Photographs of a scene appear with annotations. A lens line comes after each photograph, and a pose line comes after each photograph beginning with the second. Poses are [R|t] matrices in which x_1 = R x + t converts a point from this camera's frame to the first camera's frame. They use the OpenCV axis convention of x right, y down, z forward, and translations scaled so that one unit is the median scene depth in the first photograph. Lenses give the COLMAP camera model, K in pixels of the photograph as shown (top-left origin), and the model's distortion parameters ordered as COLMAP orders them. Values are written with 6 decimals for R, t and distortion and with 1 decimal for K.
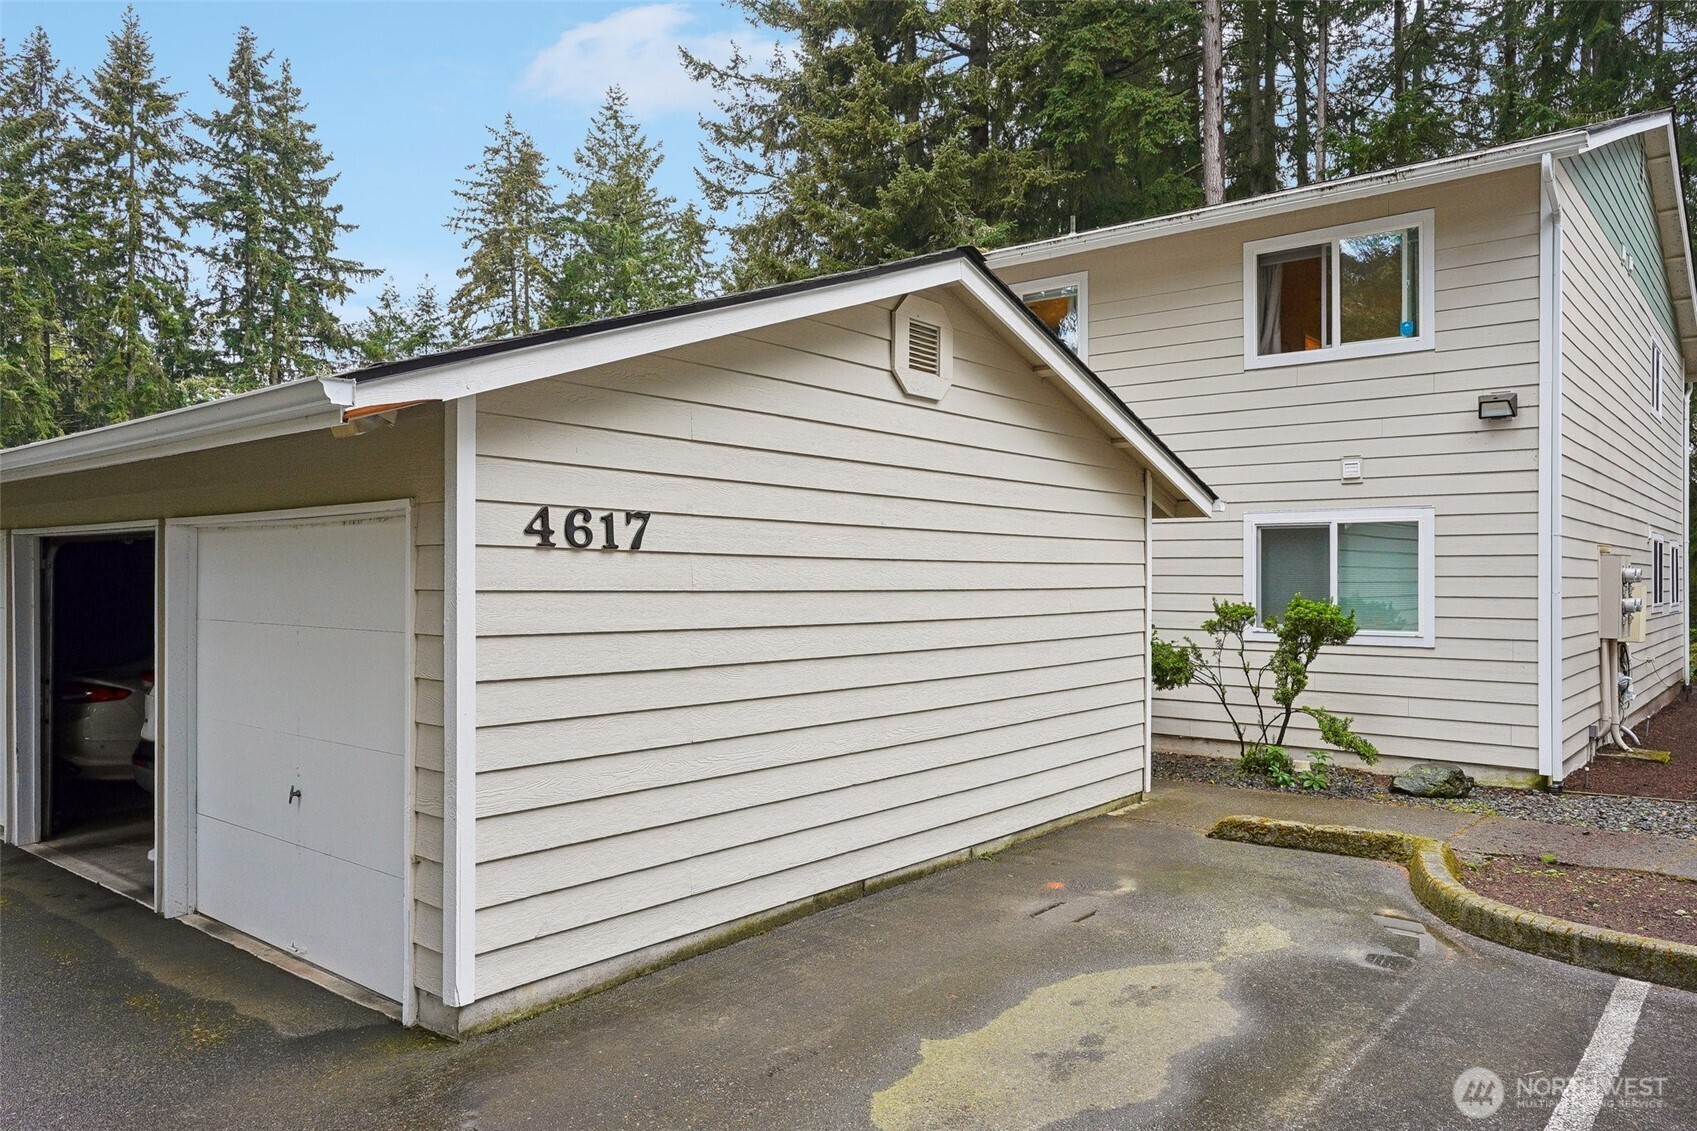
lens RADIAL K [[1168.2, 0, 848.5], [0, 1168.2, 565.5], [0, 0, 1]] dist [-0.026912, 0.060818]
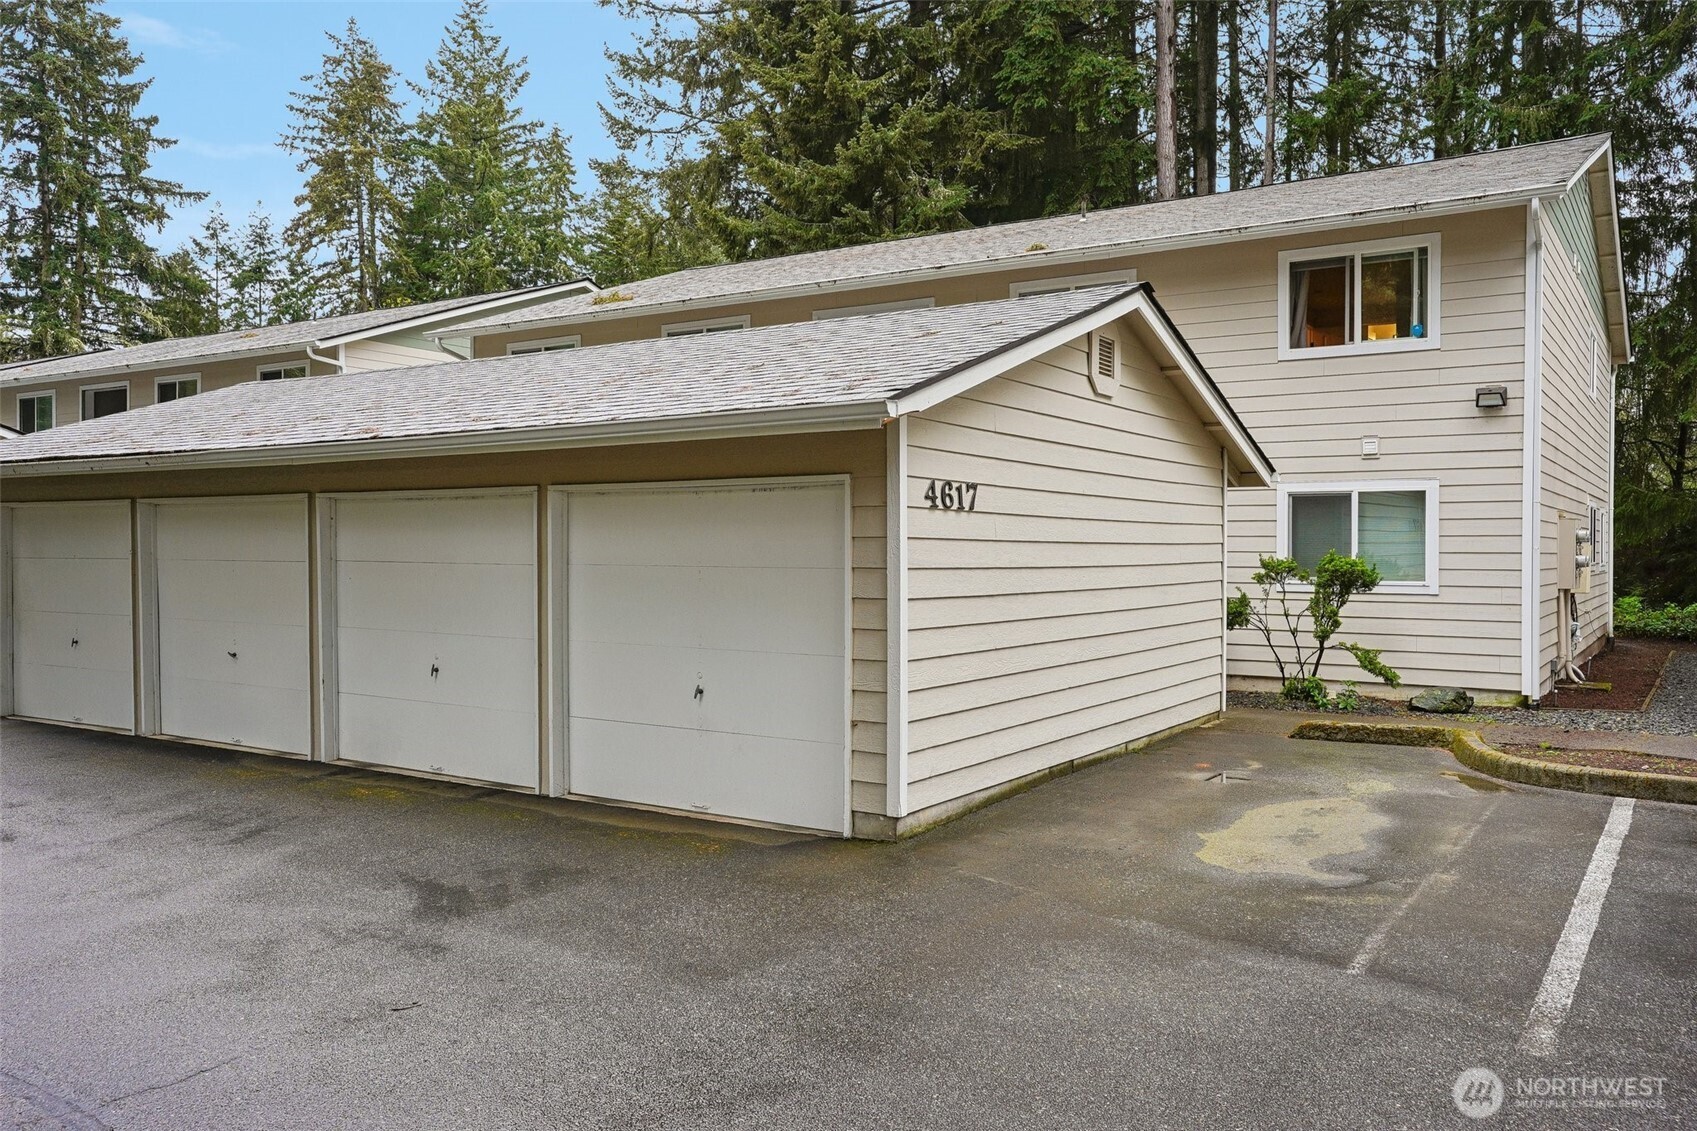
lens RADIAL K [[1322.8, 0, 848.8], [0, 1322.8, 554.6], [0, 0, 1]] dist [0.006148, 0.057322]
pose [[0.992823, -0.001860, 0.119581, -0.238620], [0.000169, 0.999900, 0.014147, 0.007917], [-0.119595, -0.014025, 0.992724, -0.263535]]
